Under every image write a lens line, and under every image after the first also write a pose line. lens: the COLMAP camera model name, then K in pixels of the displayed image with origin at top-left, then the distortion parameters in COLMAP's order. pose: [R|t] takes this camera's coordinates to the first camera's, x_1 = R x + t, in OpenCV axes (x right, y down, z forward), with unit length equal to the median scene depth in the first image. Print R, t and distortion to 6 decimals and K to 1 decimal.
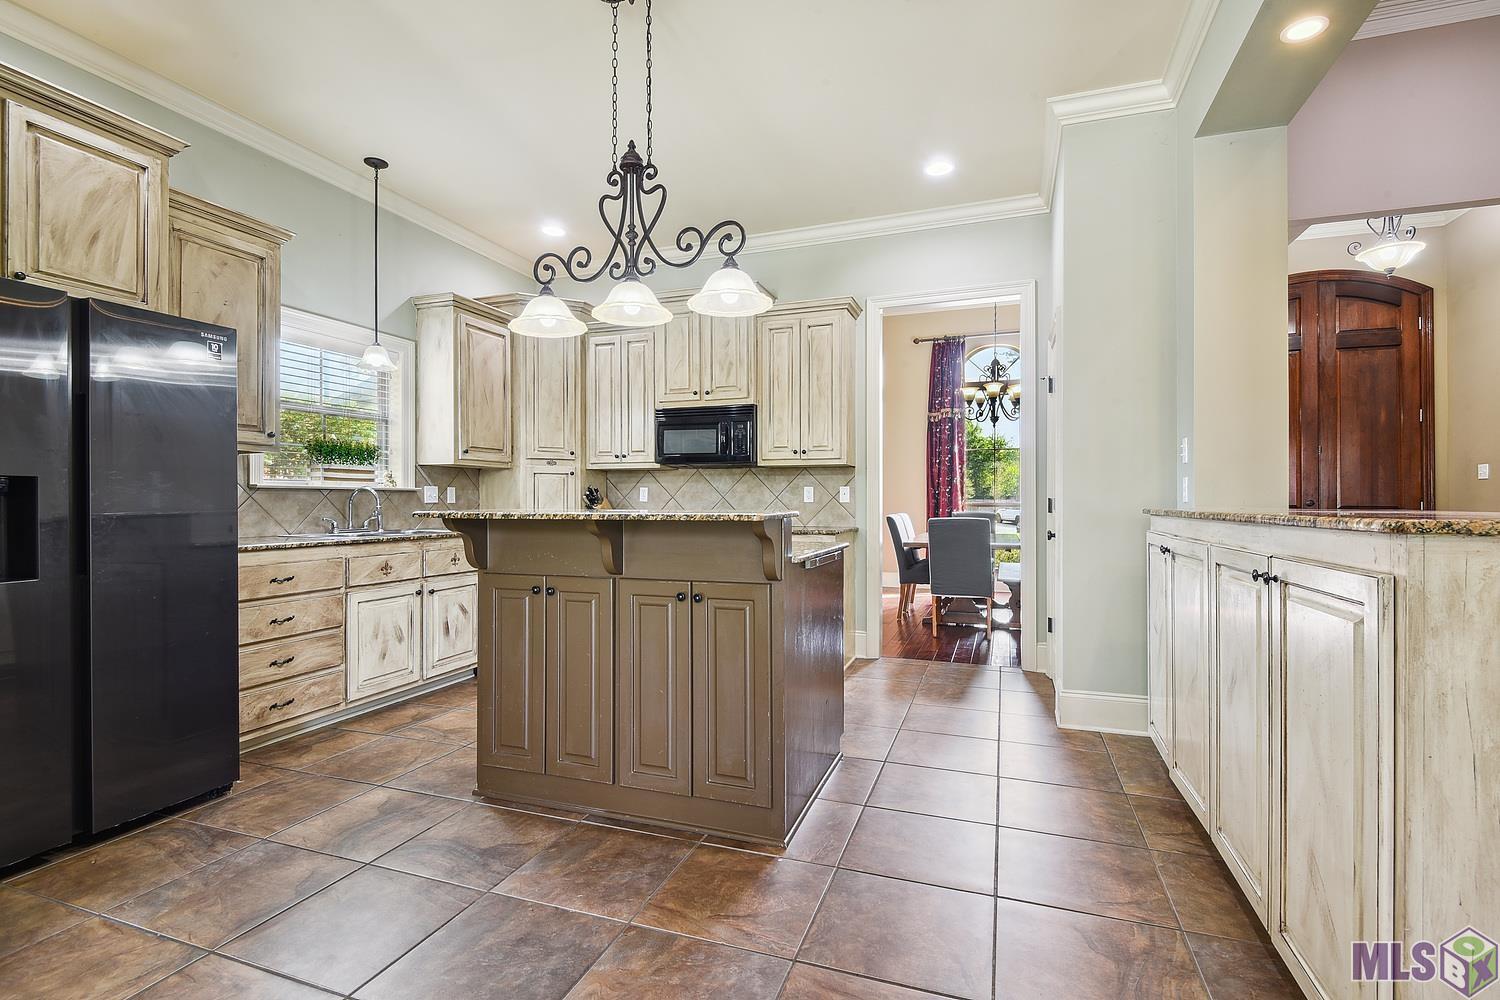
lens RADIAL K [[697.1, 0, 750.0], [0, 697.1, 500.0], [0, 0, 1]] dist [0.028689, -0.016797]
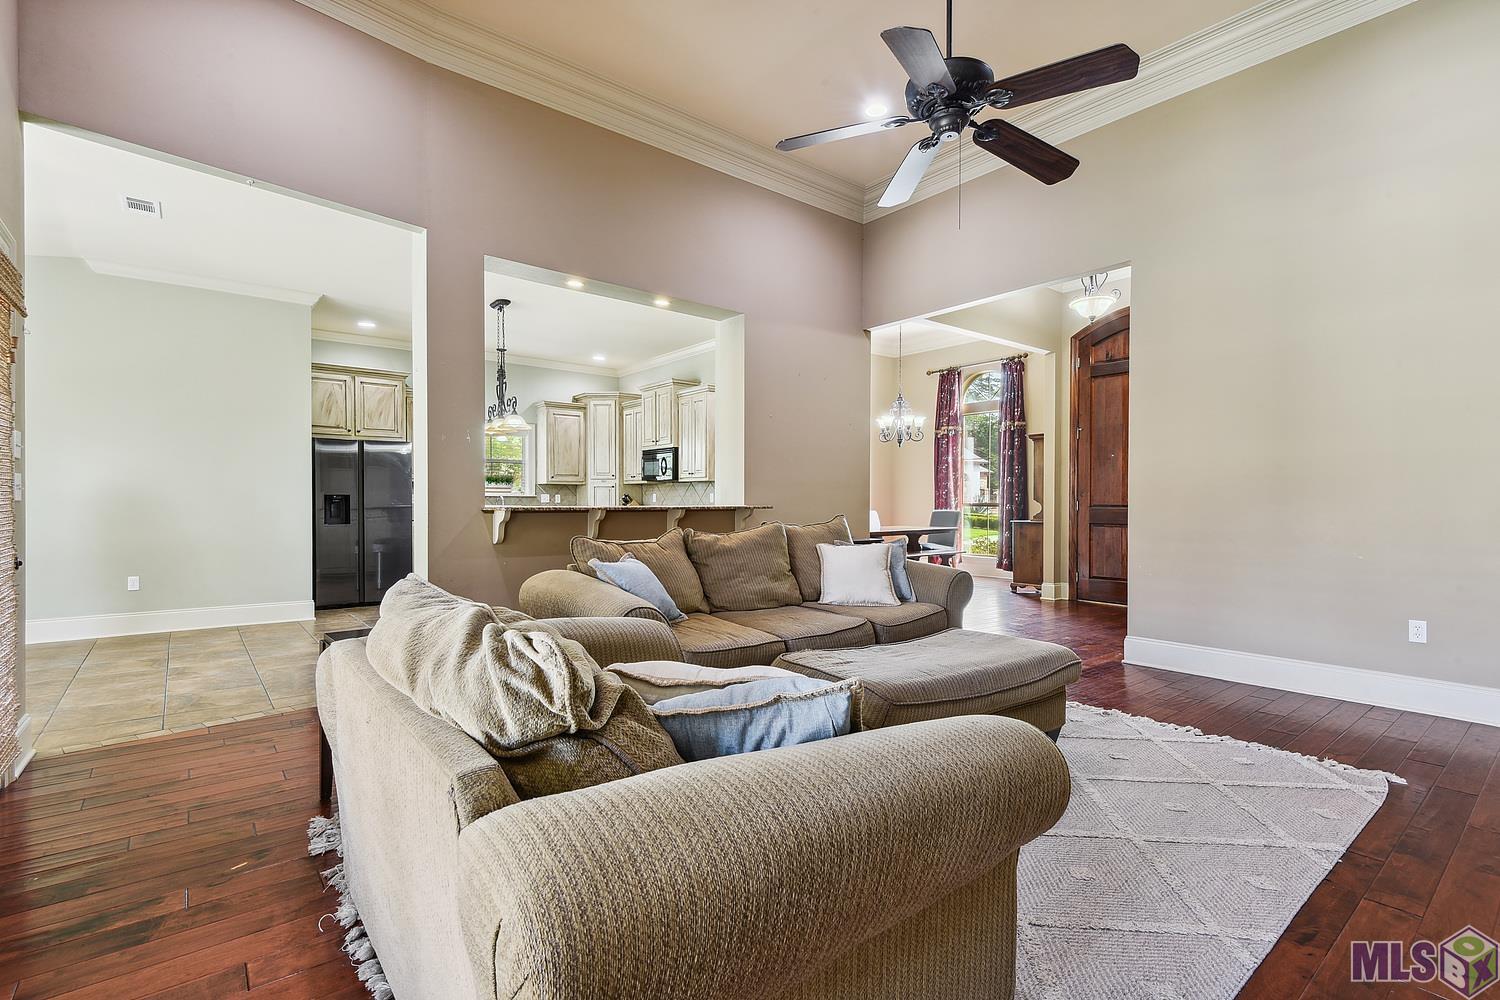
lens RADIAL K [[697.1, 0, 750.0], [0, 697.1, 500.0], [0, 0, 1]] dist [0.028689, -0.016797]
pose [[0.852900, -0.001993, -0.522070, 1.139778], [0.000953, 0.999997, -0.002261, 0.001985], [0.522073, 0.001431, 0.852900, -0.420509]]
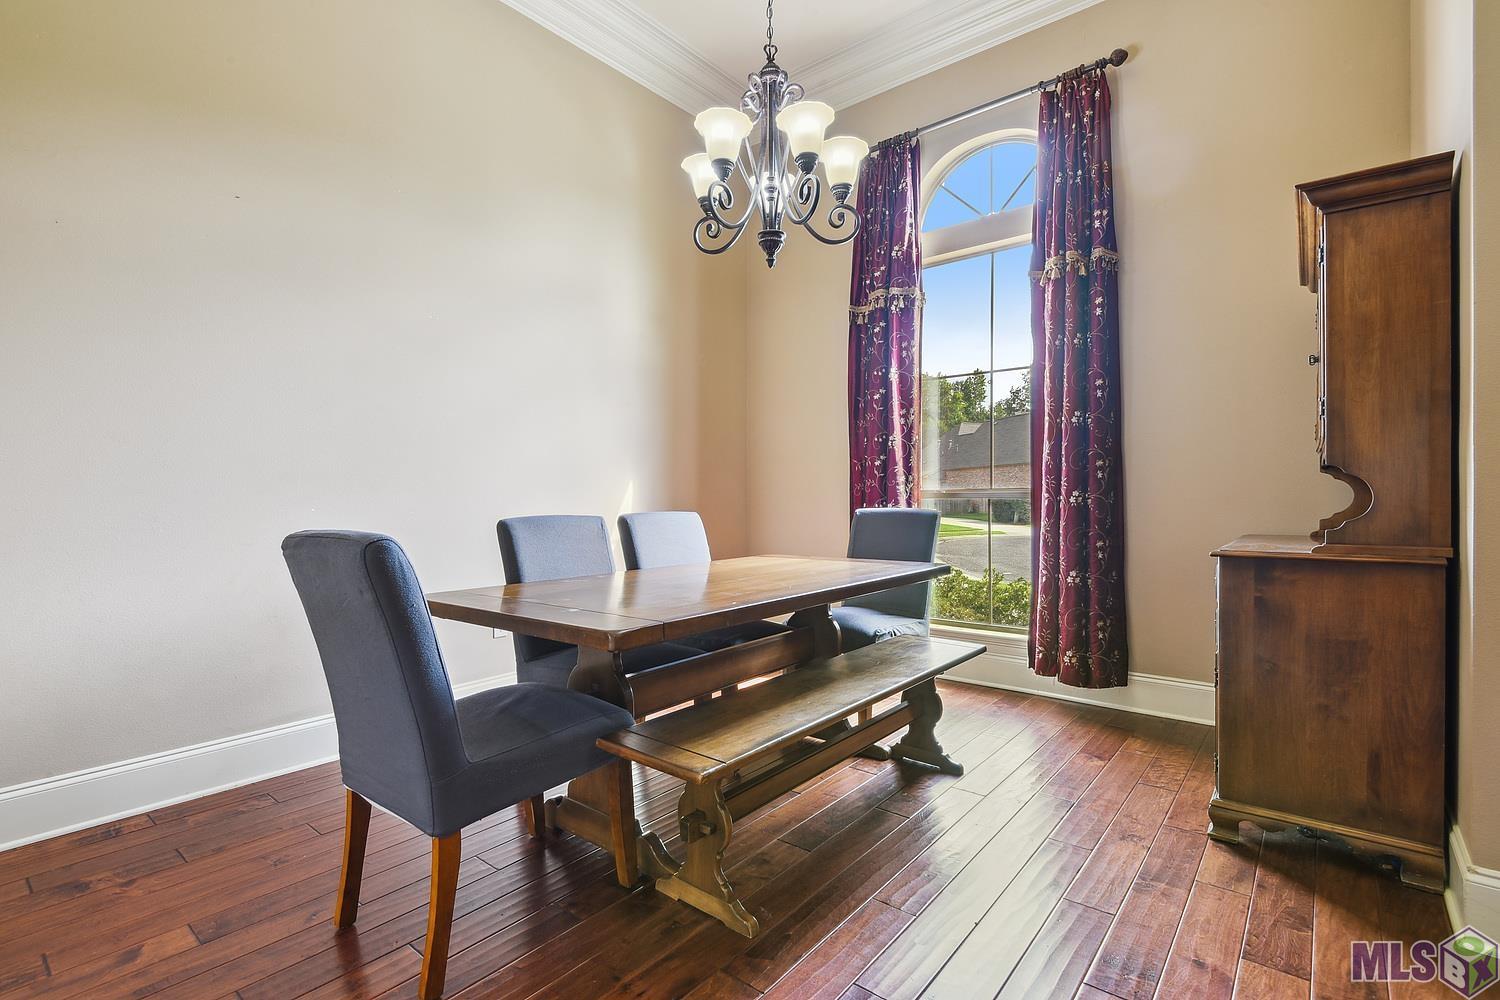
lens RADIAL K [[697.1, 0, 750.0], [0, 697.1, 500.0], [0, 0, 1]] dist [0.028689, -0.016797]
pose [[0.940223, -0.006663, -0.340496, 0.649441], [0.008610, 0.999954, 0.004205, 0.014460], [0.340452, -0.006886, 0.940237, 0.943944]]
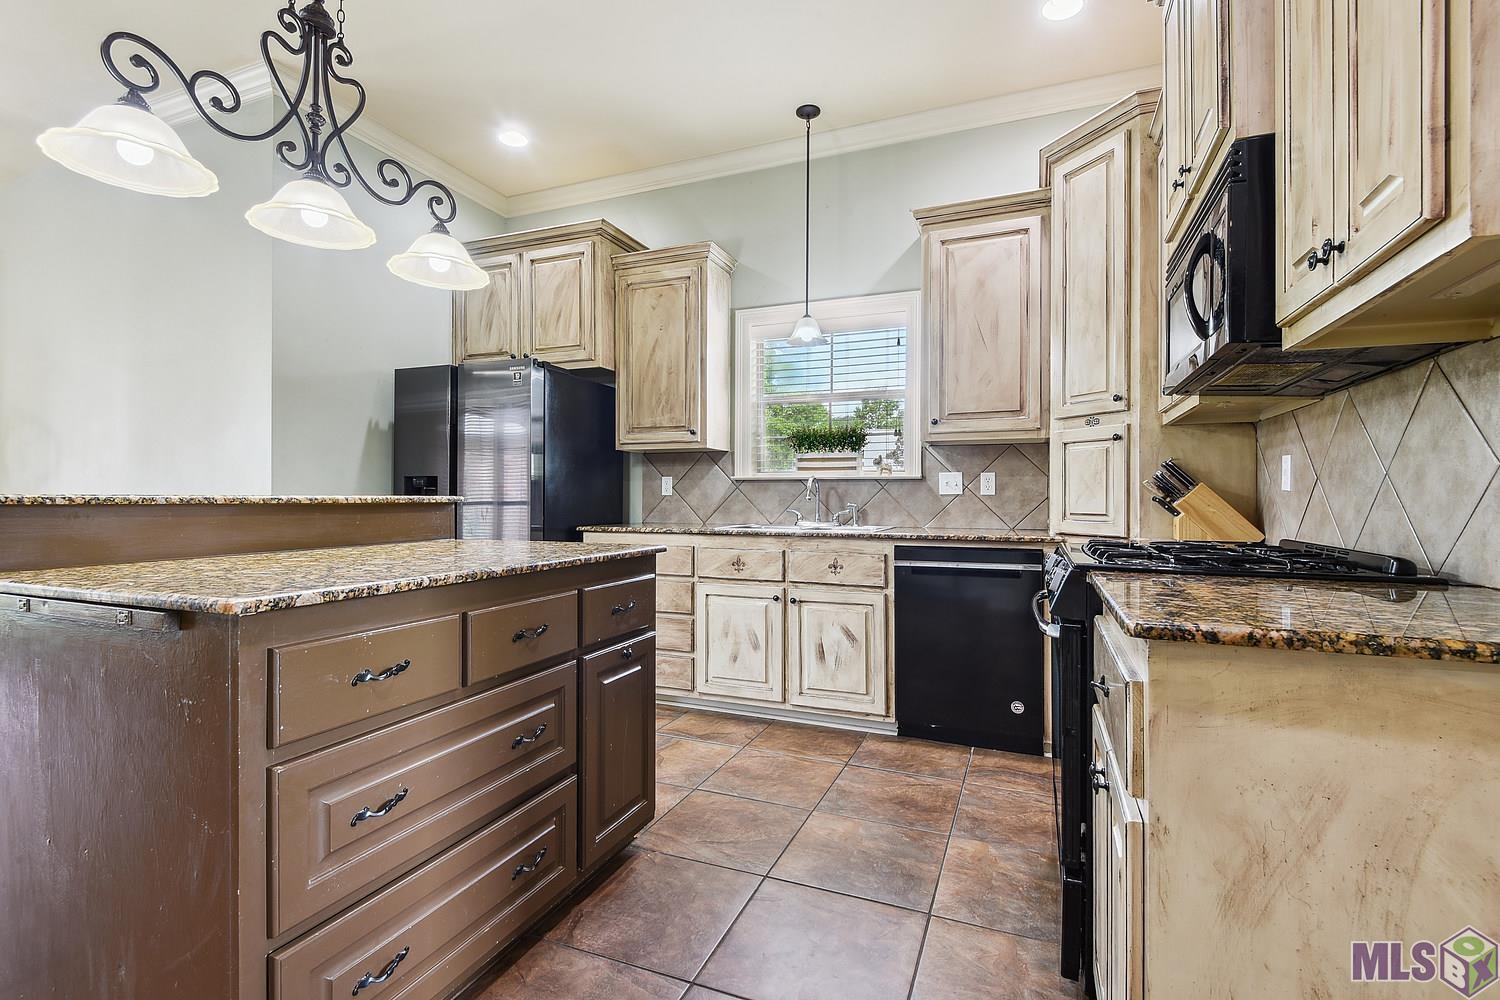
lens RADIAL K [[697.1, 0, 750.0], [0, 697.1, 500.0], [0, 0, 1]] dist [0.028689, -0.016797]
pose [[-0.039339, -0.000350, -0.999226, 0.316189], [-0.004503, 0.999990, -0.000173, 0.011407], [0.999216, 0.004492, -0.039340, 0.849621]]
